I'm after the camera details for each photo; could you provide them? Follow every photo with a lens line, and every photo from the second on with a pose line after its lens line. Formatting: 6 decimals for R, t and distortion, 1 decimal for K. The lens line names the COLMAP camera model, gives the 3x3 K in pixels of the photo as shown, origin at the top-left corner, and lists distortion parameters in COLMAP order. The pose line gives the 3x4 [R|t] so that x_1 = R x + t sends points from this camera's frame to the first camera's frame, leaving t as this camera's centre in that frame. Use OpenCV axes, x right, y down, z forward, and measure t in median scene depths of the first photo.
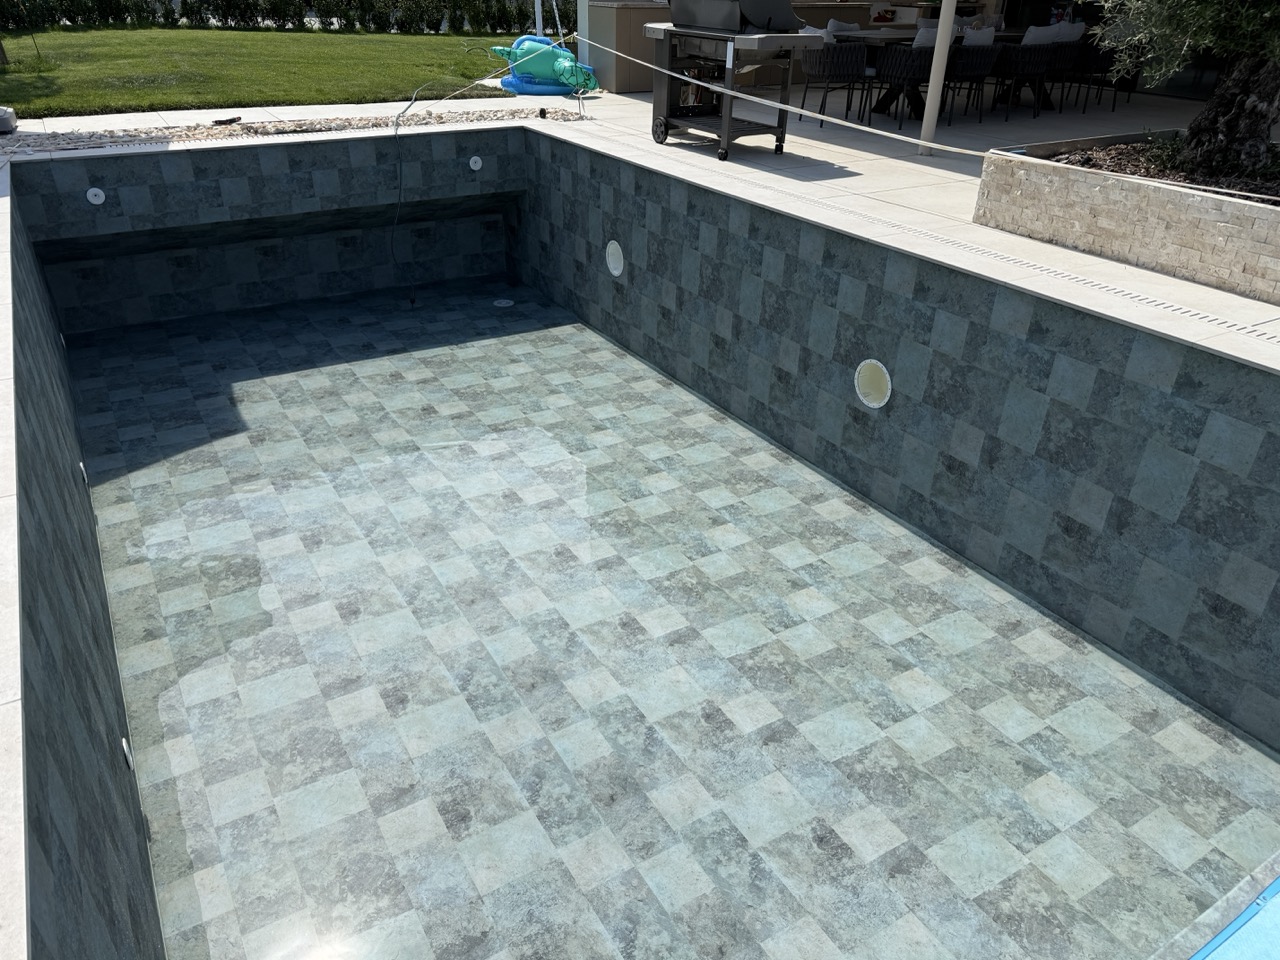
lens RADIAL K [[897.4, 0, 640.0], [0, 897.4, 480.0], [0, 0, 1]] dist [0.042038, -0.060026]
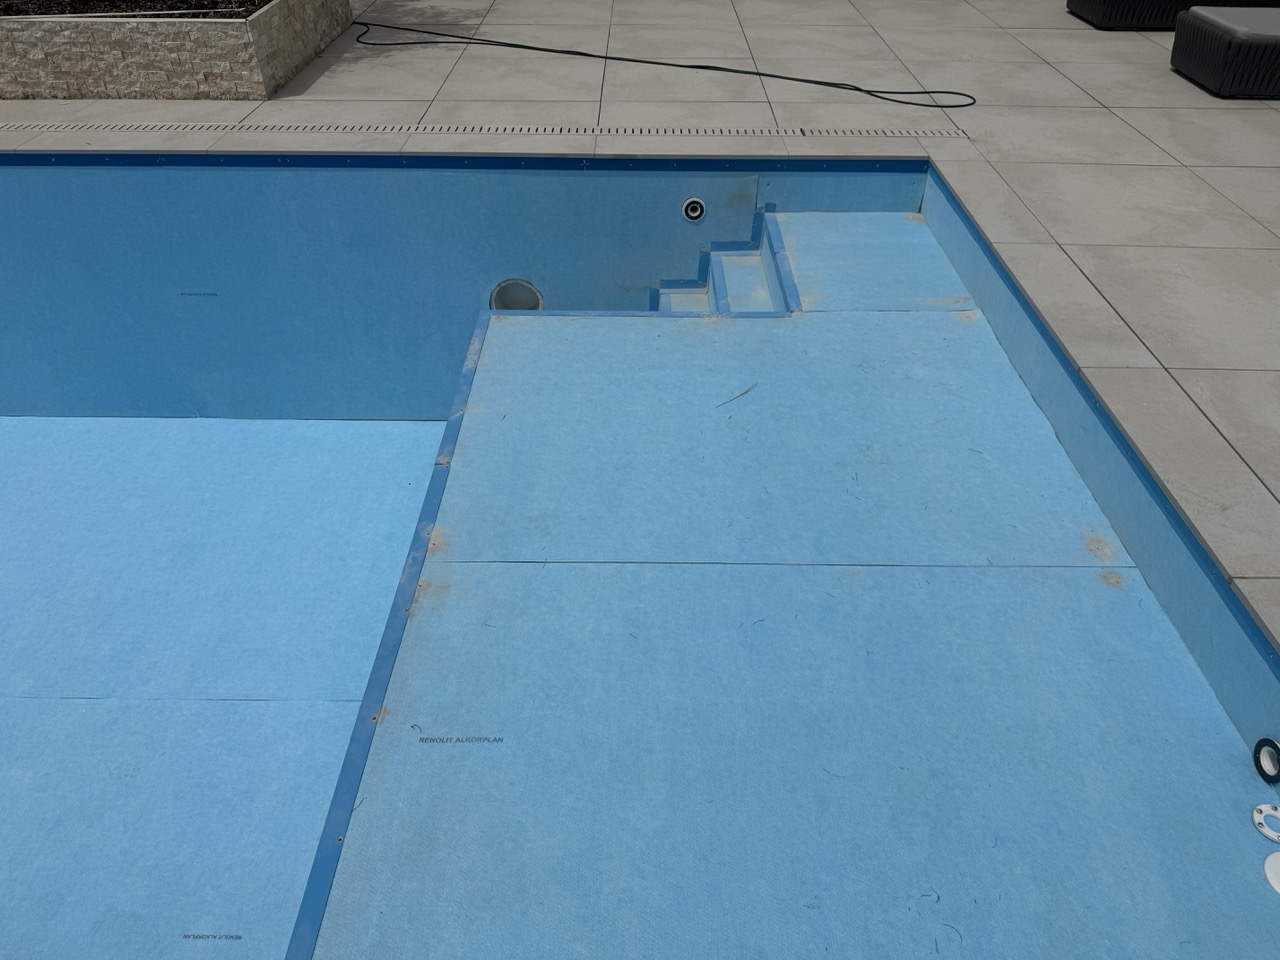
lens RADIAL K [[917.7, 0, 620.9], [0, 917.7, 482.3], [0, 0, 1]] dist [-0.002527, -0.005436]
pose [[0.536480, -0.534536, 0.653039, -0.054882], [0.418768, 0.840449, 0.343915, 0.013396], [-0.732682, 0.088969, 0.674731, -0.082472]]
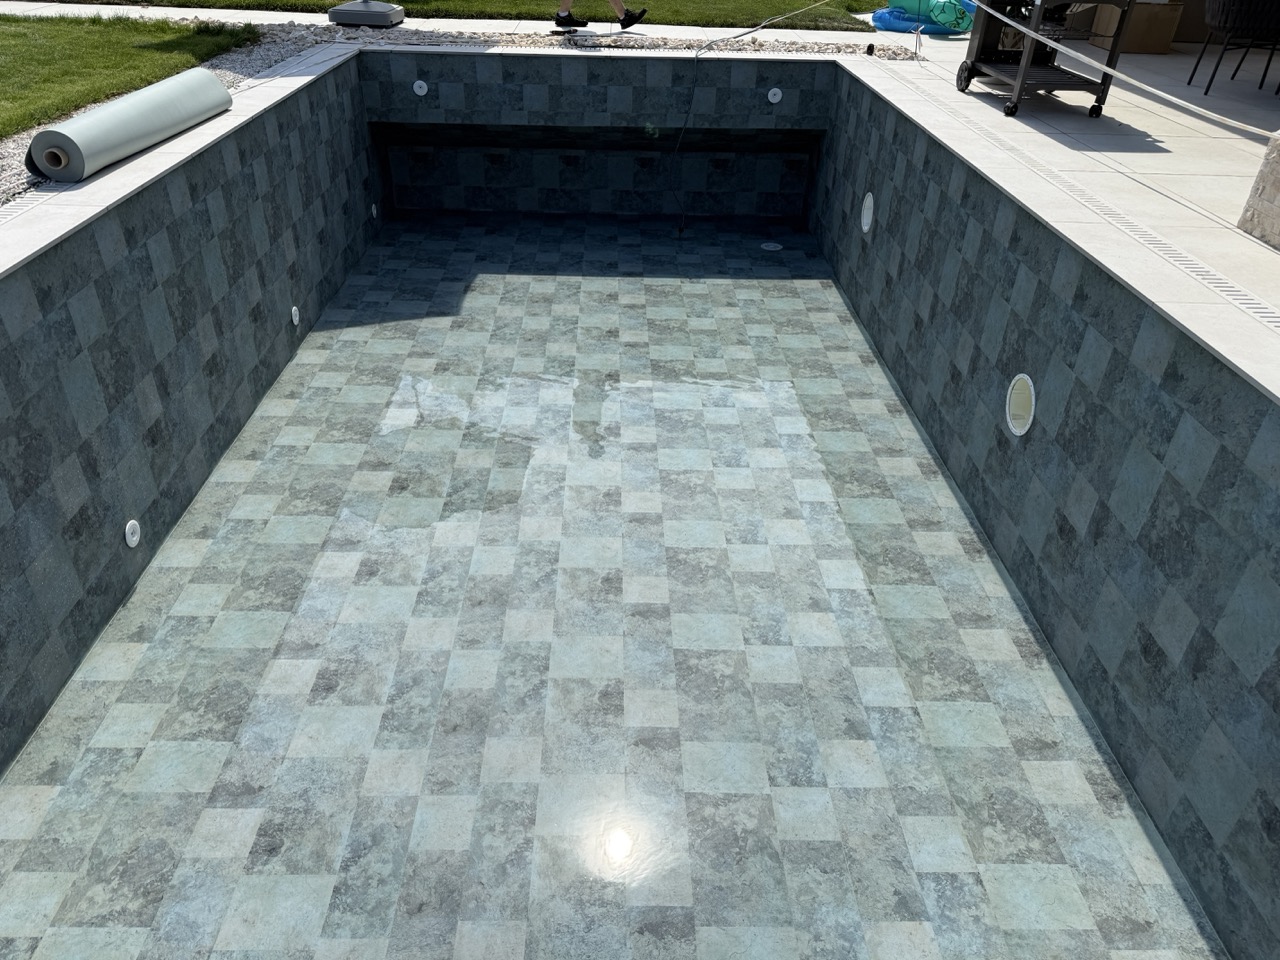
lens RADIAL K [[897.4, 0, 640.0], [0, 897.4, 480.0], [0, 0, 1]] dist [0.042038, -0.060026]
pose [[0.863581, 0.276479, -0.421648, 0.237489], [-0.254495, 0.960928, 0.108858, -0.032608], [0.435270, 0.013300, 0.900202, 0.096844]]
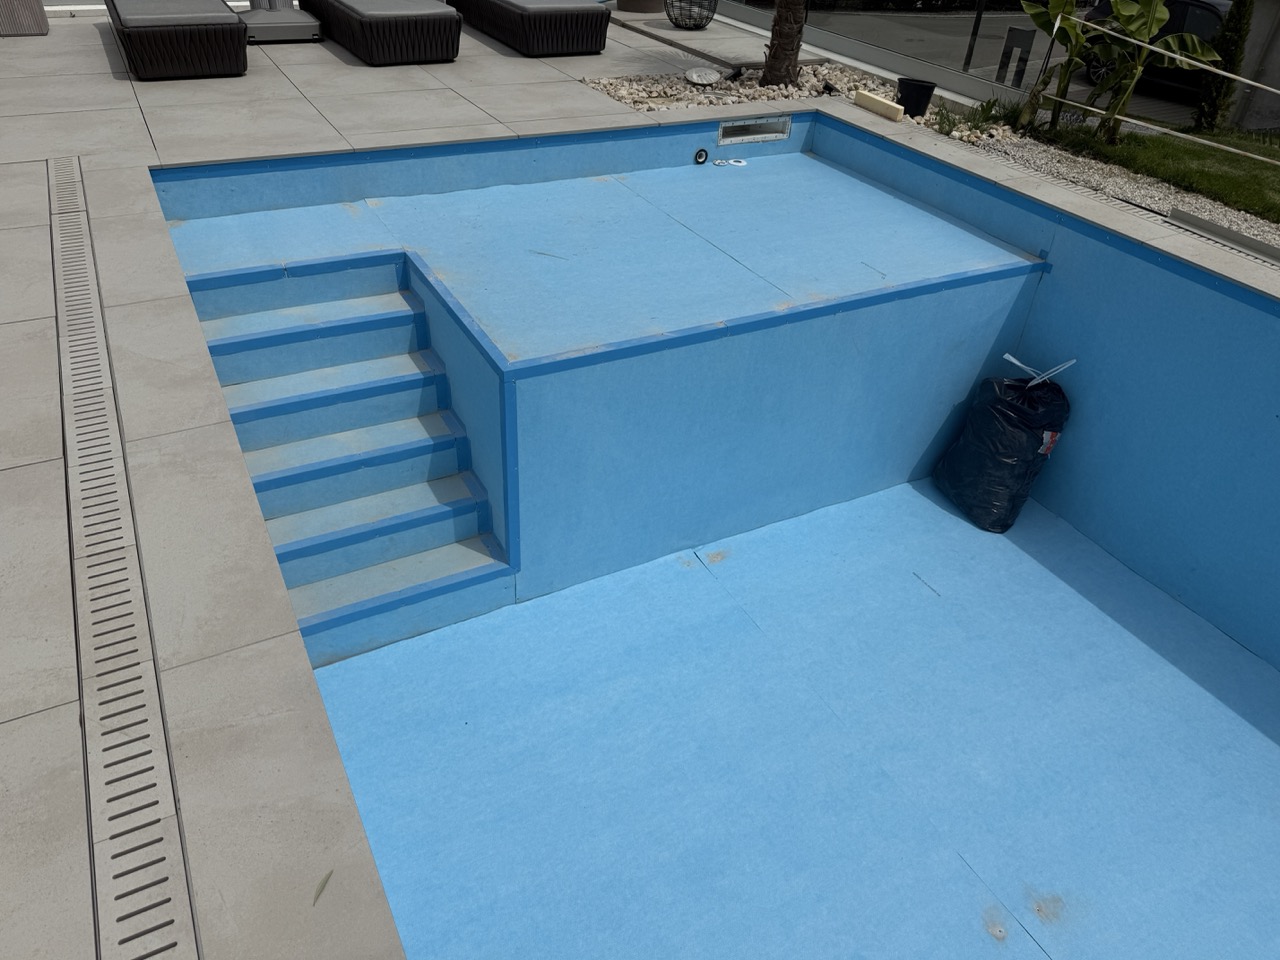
lens RADIAL K [[909.1, 0, 640.0], [0, 909.1, 480.0], [0, 0, 1]] dist [0.008183, -0.012412]
pose [[-0.996069, -0.088580, -0.000212, 0.210267], [-0.037631, 0.420985, 0.906287, -0.343514], [-0.080190, 0.902732, -0.422663, 0.563945]]
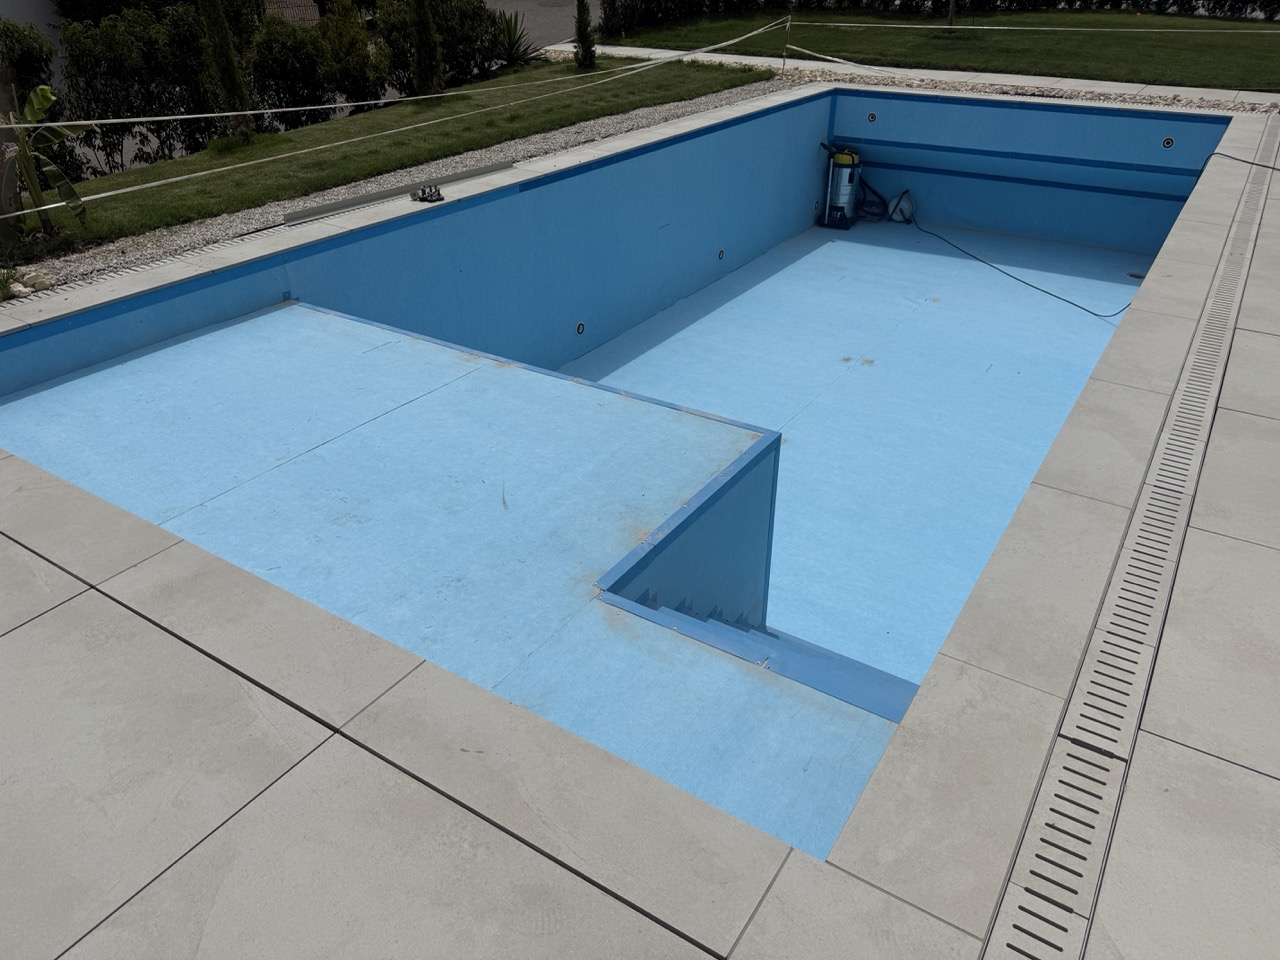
lens RADIAL K [[909.1, 0, 640.0], [0, 909.1, 480.0], [0, 0, 1]] dist [0.008183, -0.012412]
pose [[0.432105, 0.436912, -0.788919, 0.665039], [-0.430943, 0.868498, 0.244949, 0.007860], [0.792195, 0.234135, 0.563567, -0.030782]]
